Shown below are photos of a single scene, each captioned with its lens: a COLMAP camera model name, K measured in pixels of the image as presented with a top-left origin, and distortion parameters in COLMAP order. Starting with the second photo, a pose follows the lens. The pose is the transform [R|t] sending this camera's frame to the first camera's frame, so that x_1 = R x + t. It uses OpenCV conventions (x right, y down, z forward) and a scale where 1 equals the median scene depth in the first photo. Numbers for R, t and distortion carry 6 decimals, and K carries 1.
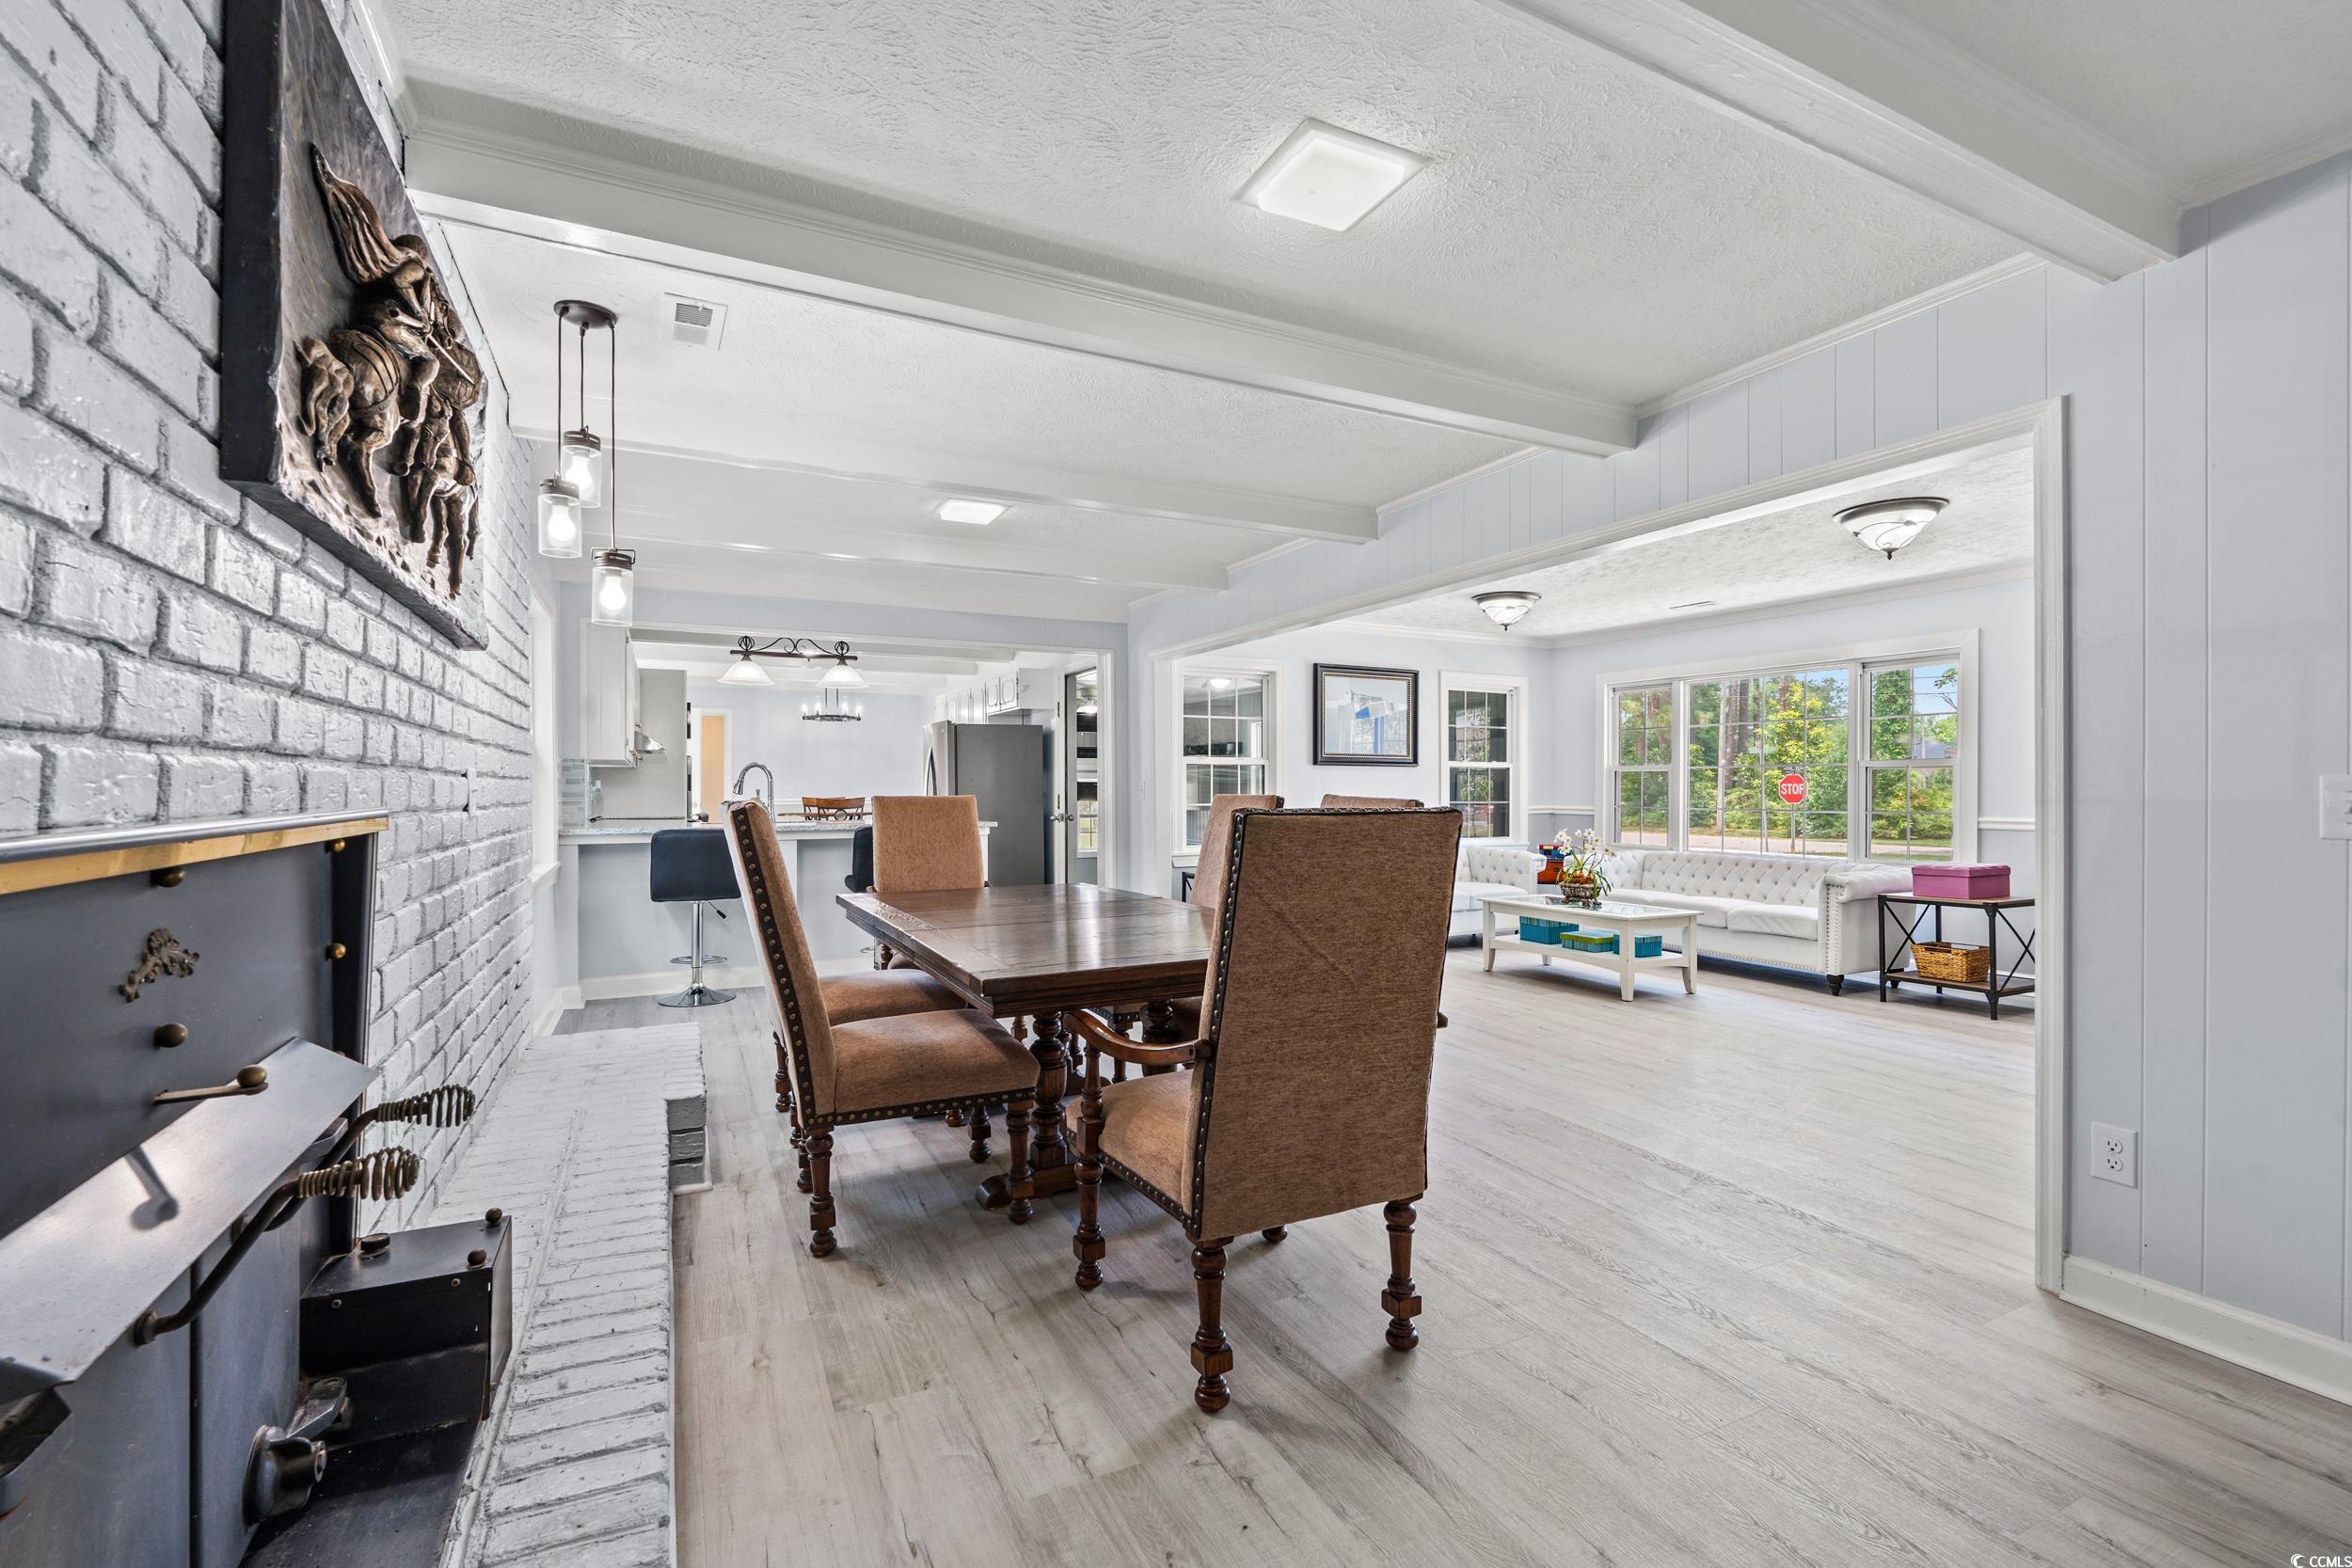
lens RADIAL K [[1032.5, 0, 1174.4], [0, 1032.5, 785.5], [0, 0, 1]] dist [-0.008592, -0.000112]
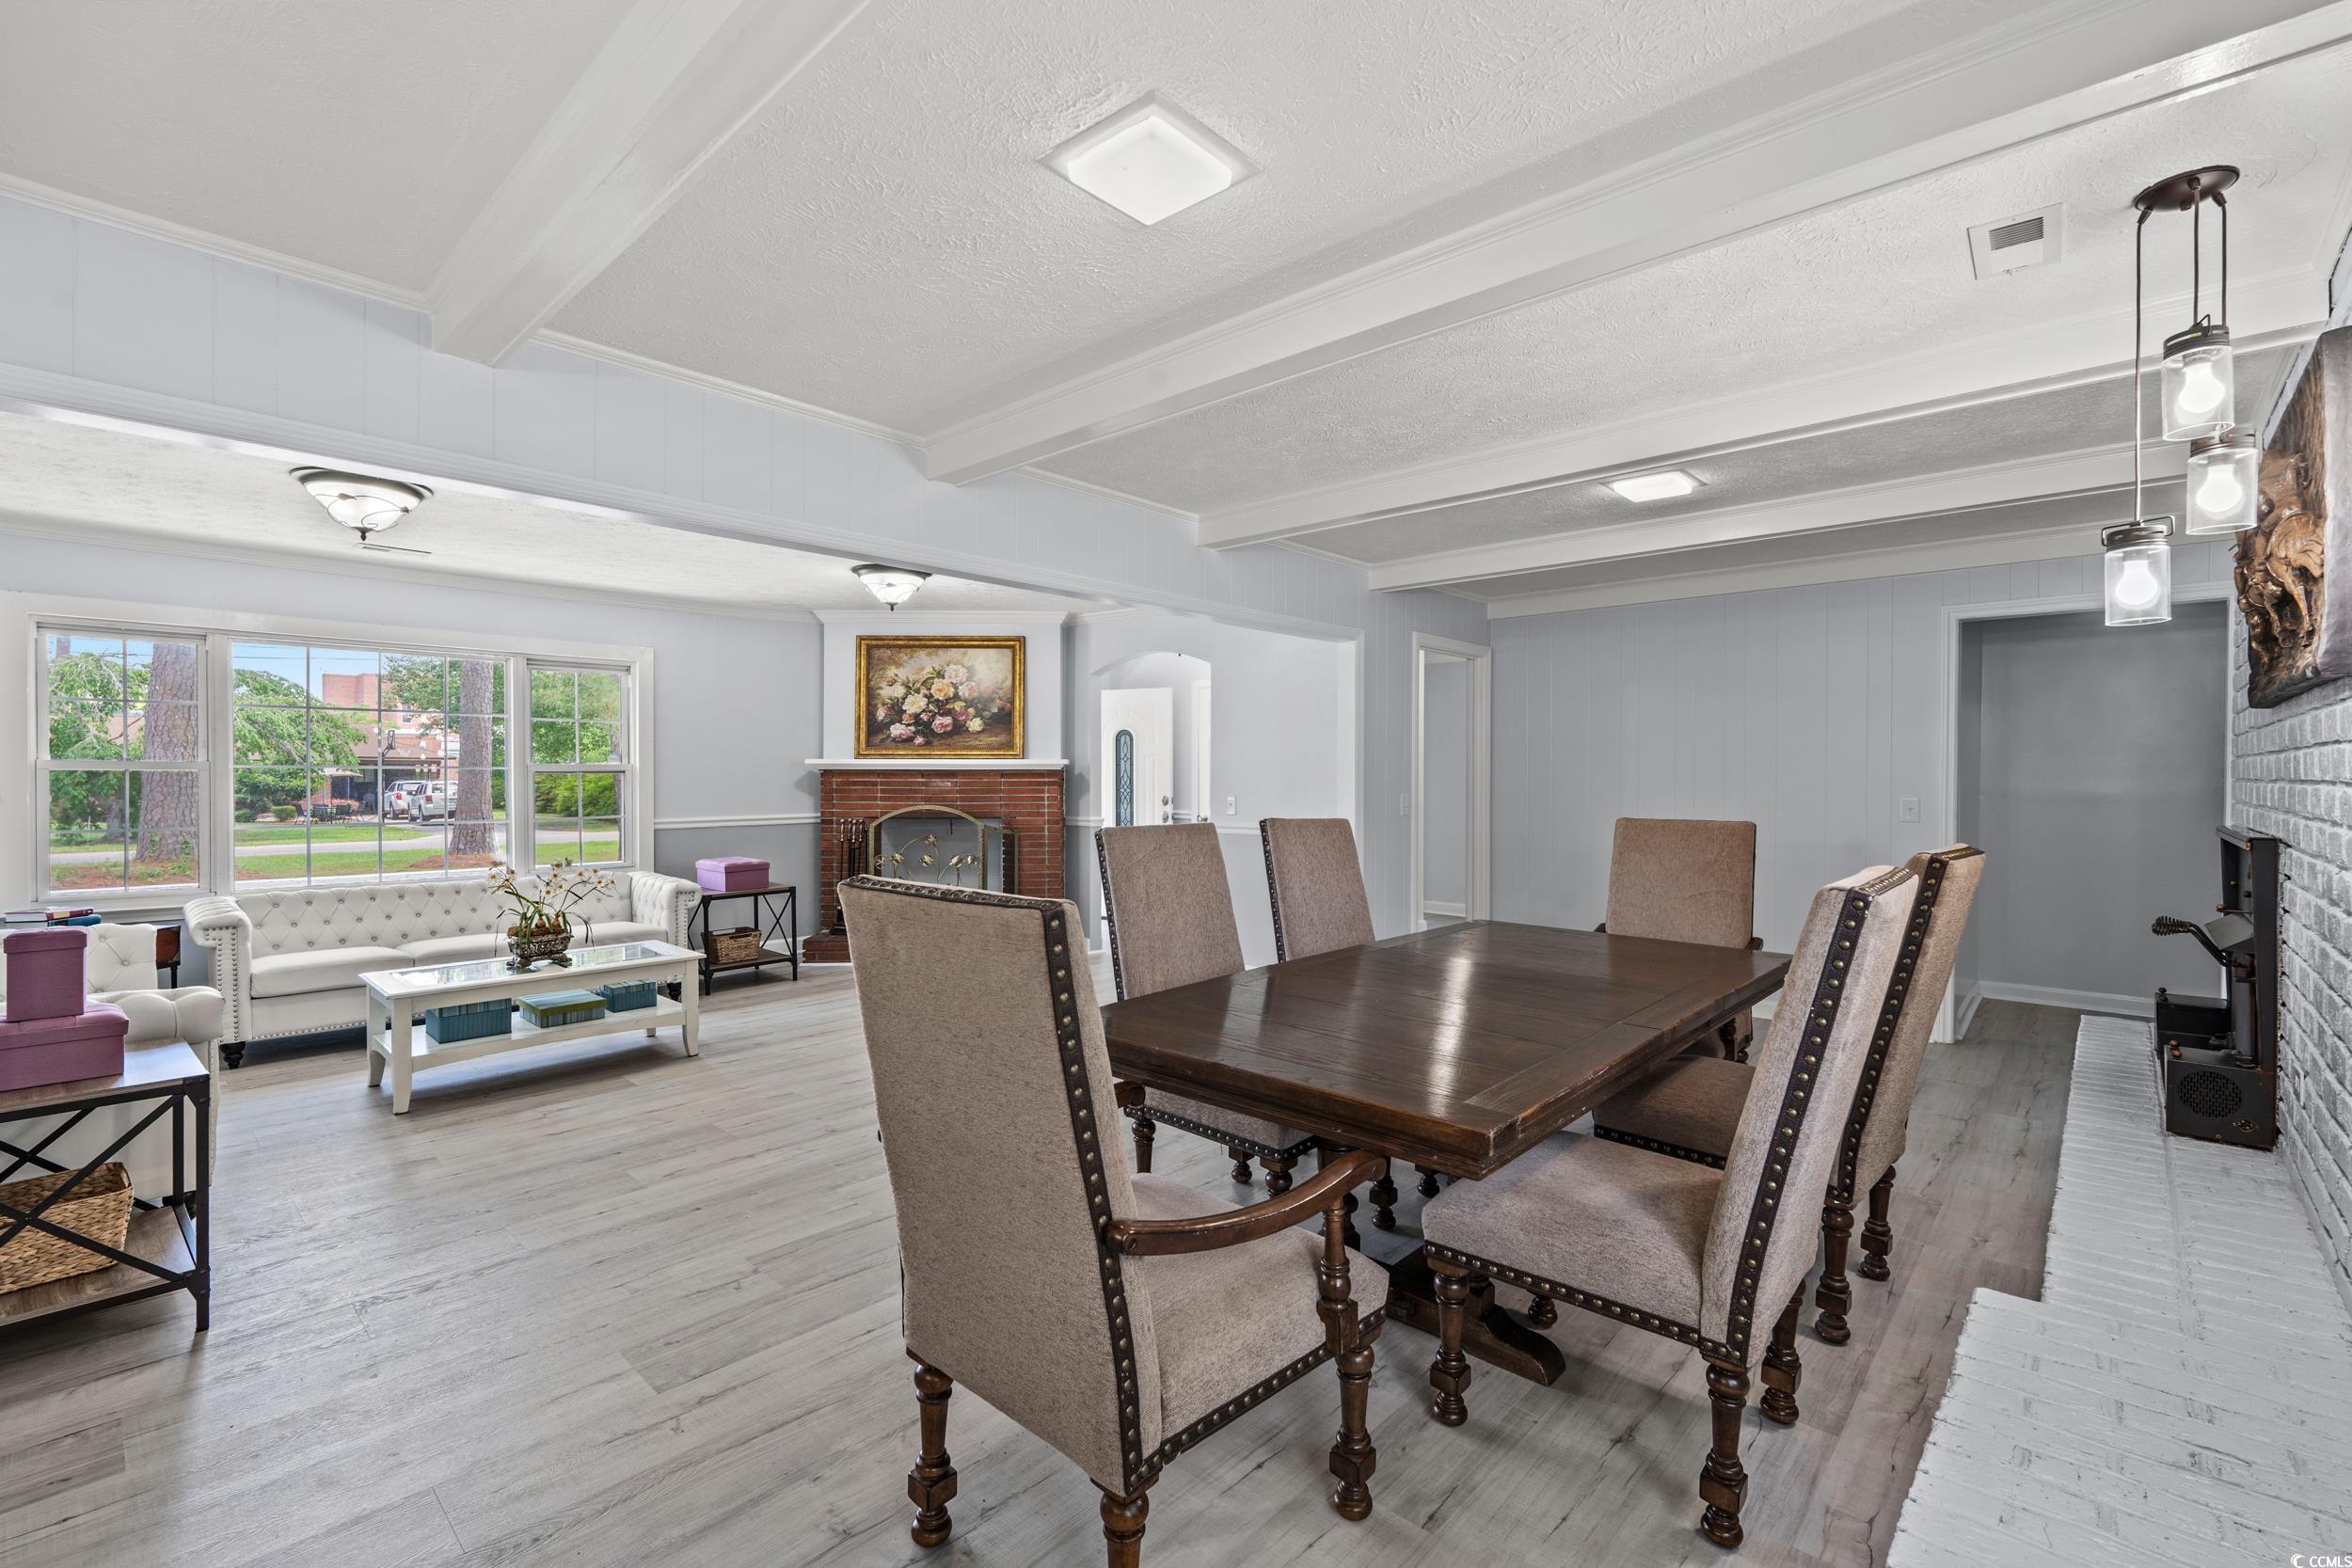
lens RADIAL K [[1032.5, 0, 1174.4], [0, 1032.5, 785.5], [0, 0, 1]] dist [-0.008592, -0.000112]
pose [[-0.341288, -0.016214, 0.939819, -0.459788], [-0.005888, 0.999868, 0.015112, -0.025842], [-0.939940, -0.000377, -0.341338, 0.868551]]
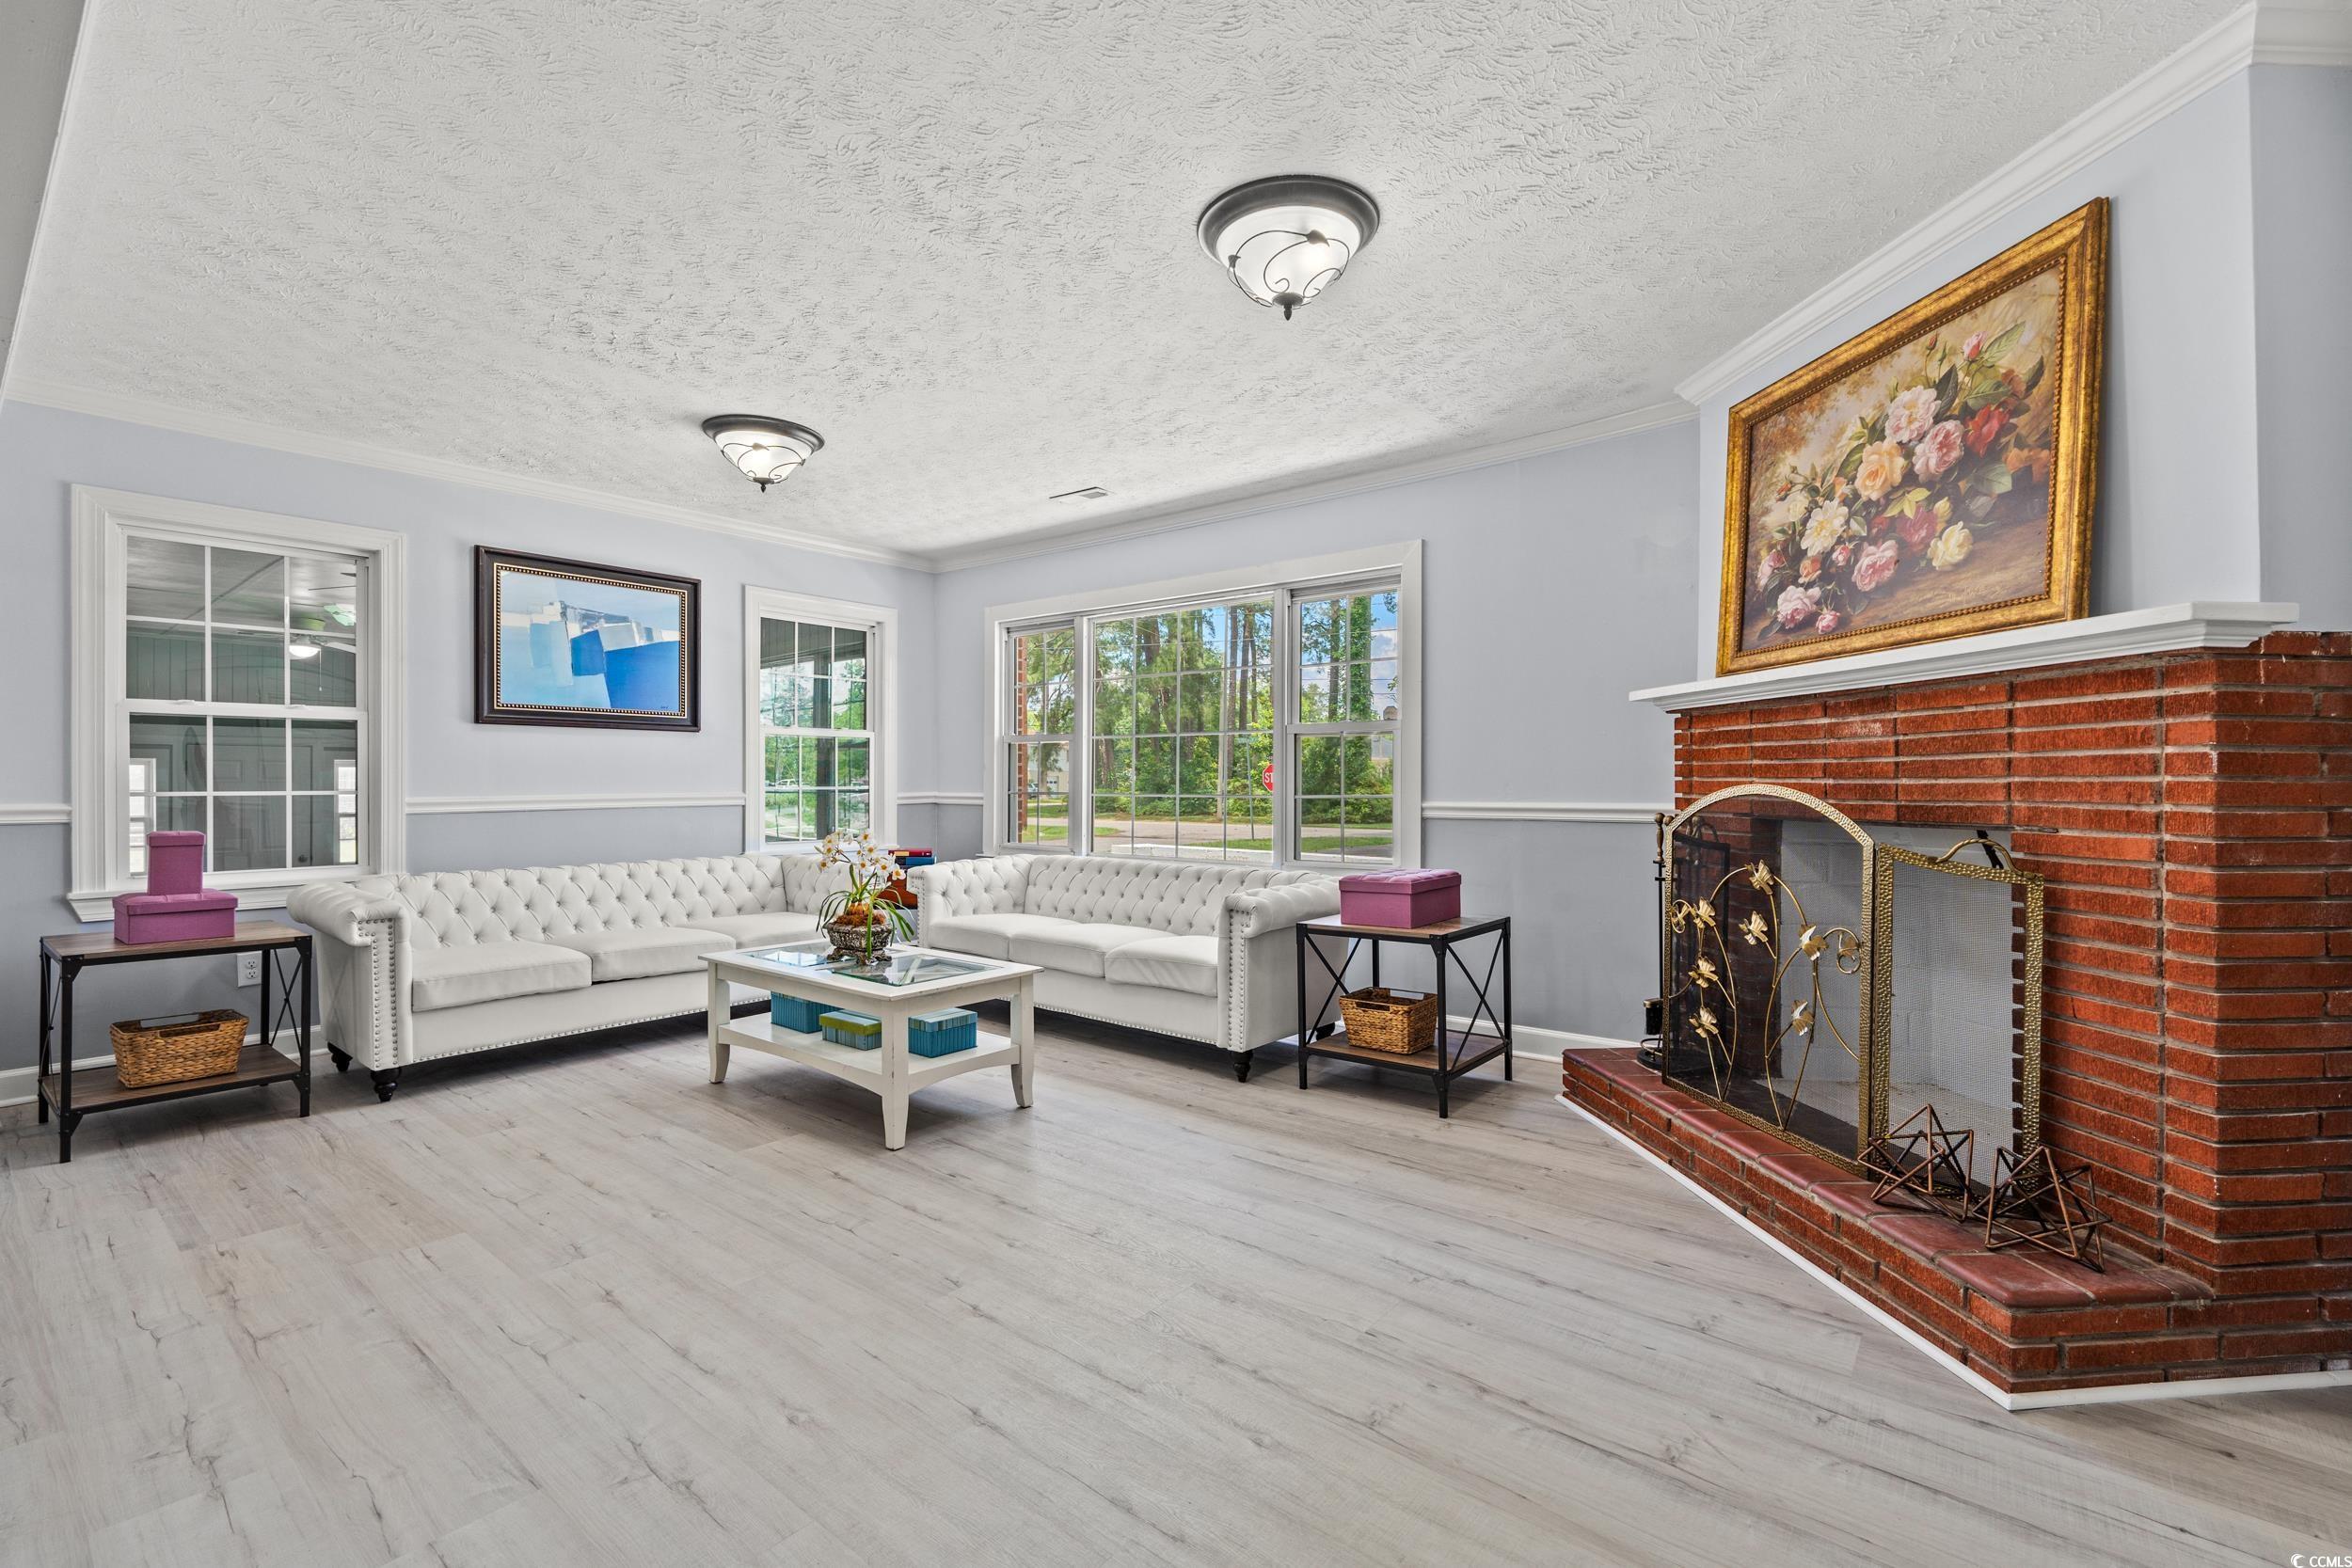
lens RADIAL K [[1025.3, 0, 1179.3], [0, 1025.3, 784.2], [0, 0, 1]] dist [-0.001962, -0.000267]
pose [[0.908029, -0.004831, 0.418880, 0.333251], [0.001736, 0.999968, 0.007770, 0.012892], [-0.418904, -0.006328, 0.908008, 0.427323]]
